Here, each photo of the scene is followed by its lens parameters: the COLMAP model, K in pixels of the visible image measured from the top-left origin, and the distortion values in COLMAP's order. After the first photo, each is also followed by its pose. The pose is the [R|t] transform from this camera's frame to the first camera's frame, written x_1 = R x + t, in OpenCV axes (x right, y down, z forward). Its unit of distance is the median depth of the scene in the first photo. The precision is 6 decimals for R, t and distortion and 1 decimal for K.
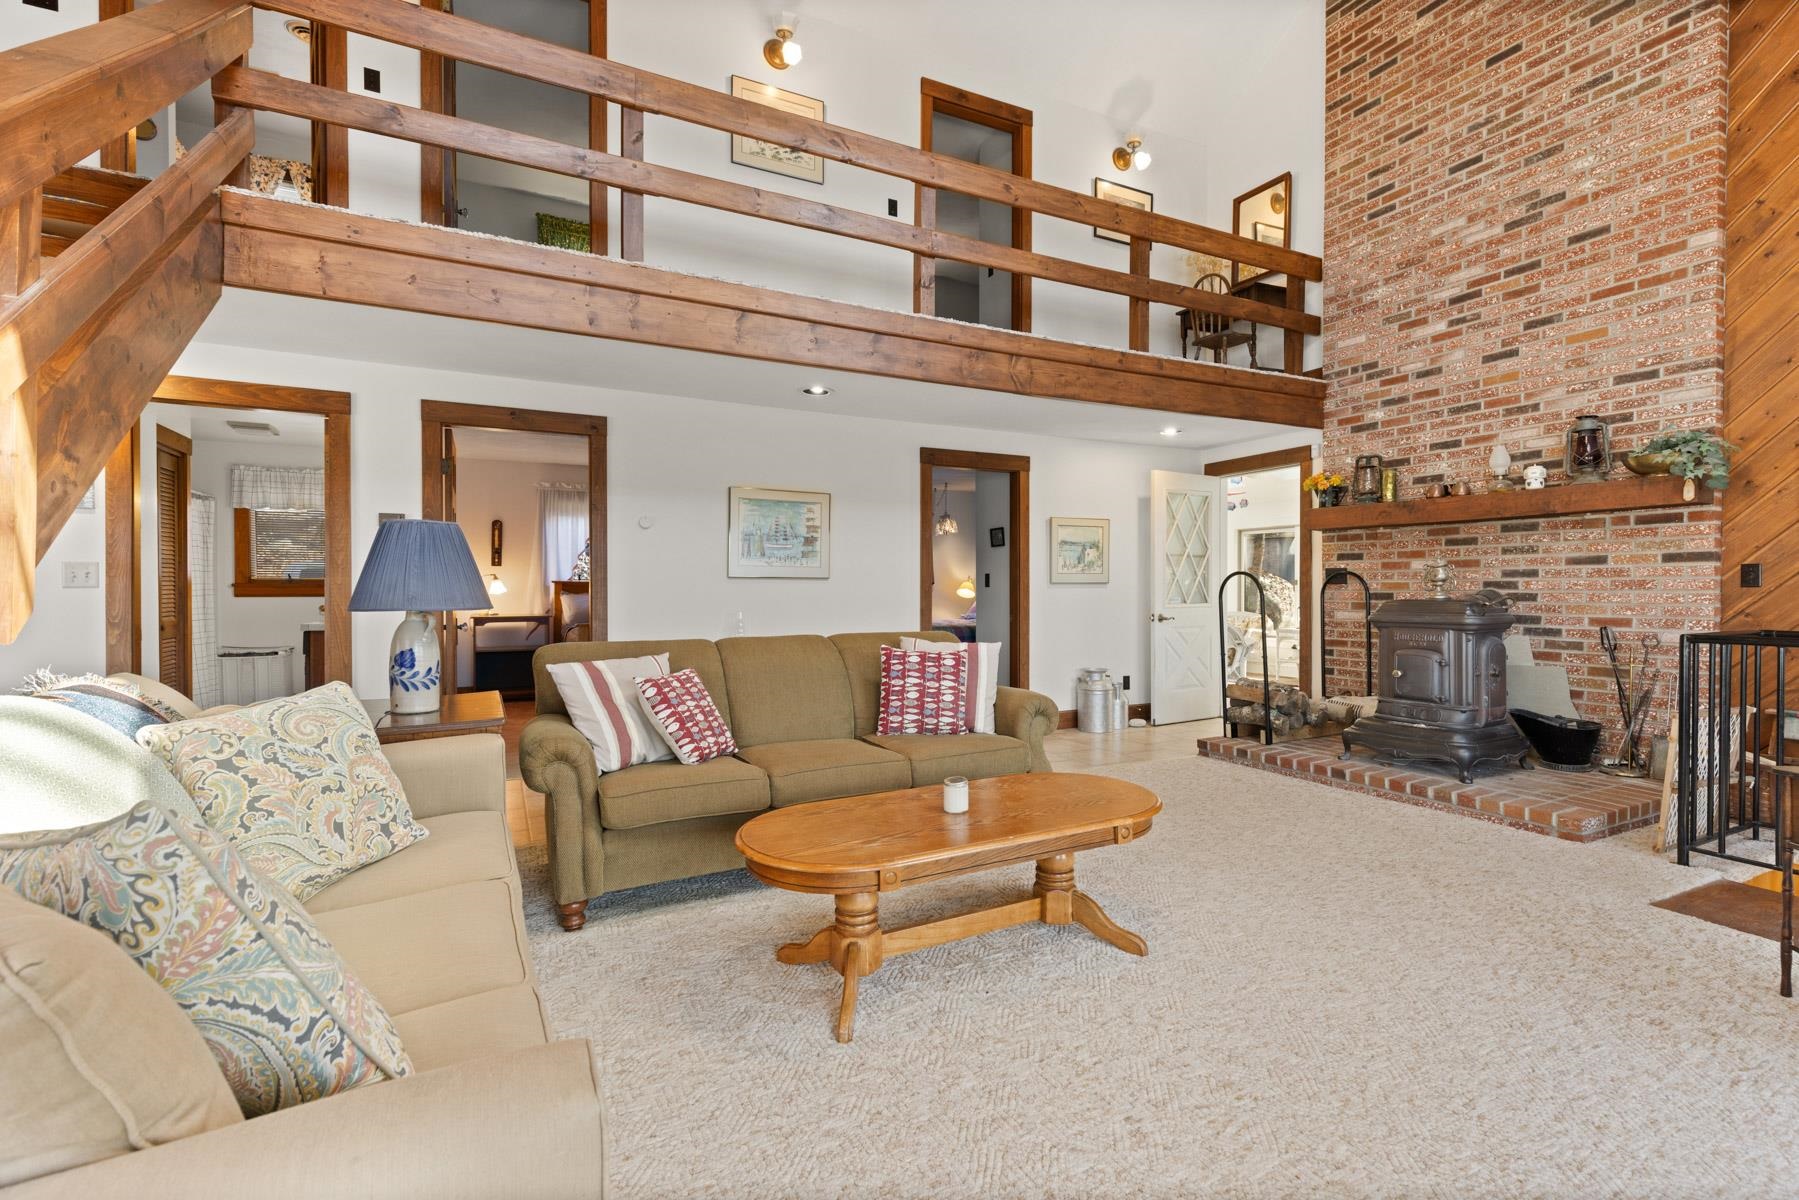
lens RADIAL K [[823.2, 0, 910.1], [0, 823.2, 591.7], [0, 0, 1]] dist [-0.000479, 0.000042]
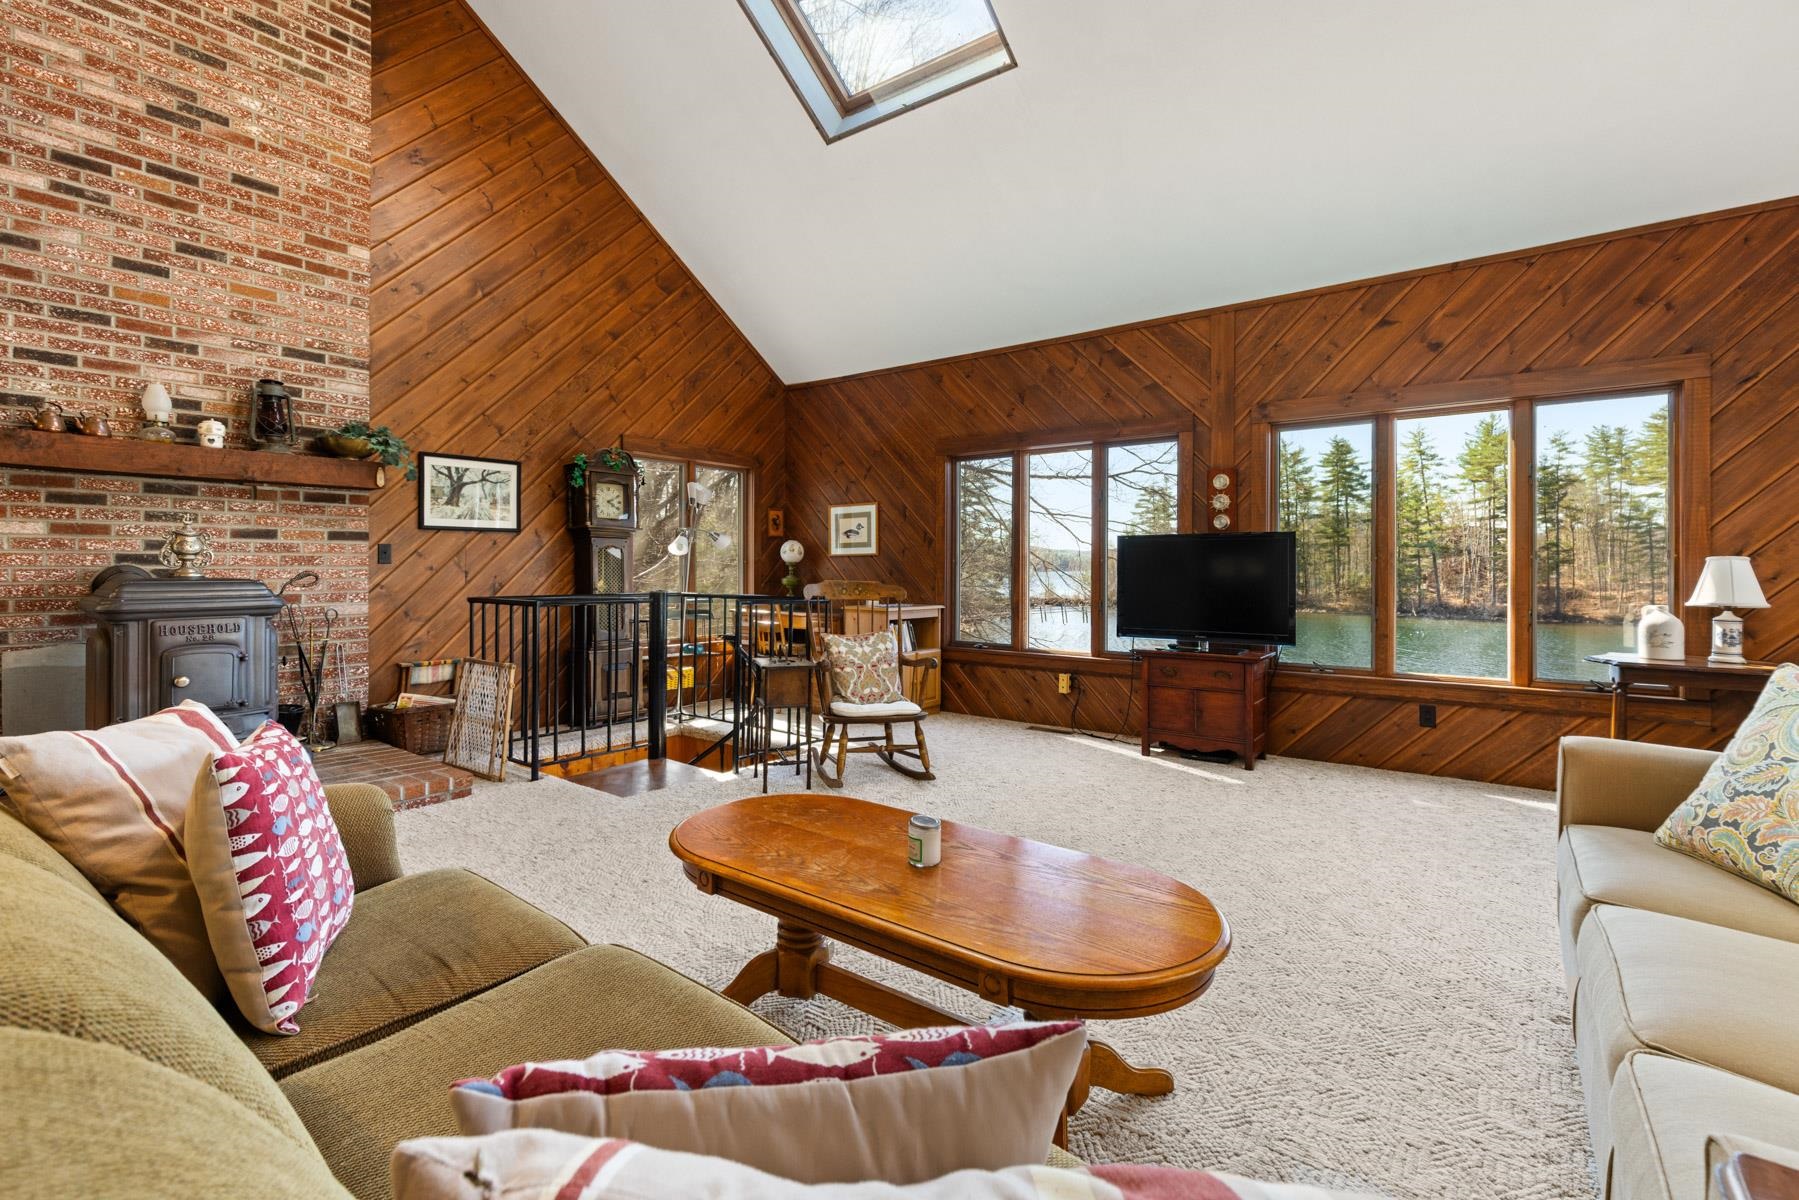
lens RADIAL K [[833.7, 0, 906.8], [0, 833.7, 565.4], [0, 0, 1]] dist [0.002138, 0.000751]
pose [[-0.442115, 0.000374, 0.896958, -0.339750], [-0.000866, 0.999999, -0.000844, -0.002320], [-0.896958, -0.001150, -0.442114, 0.737447]]
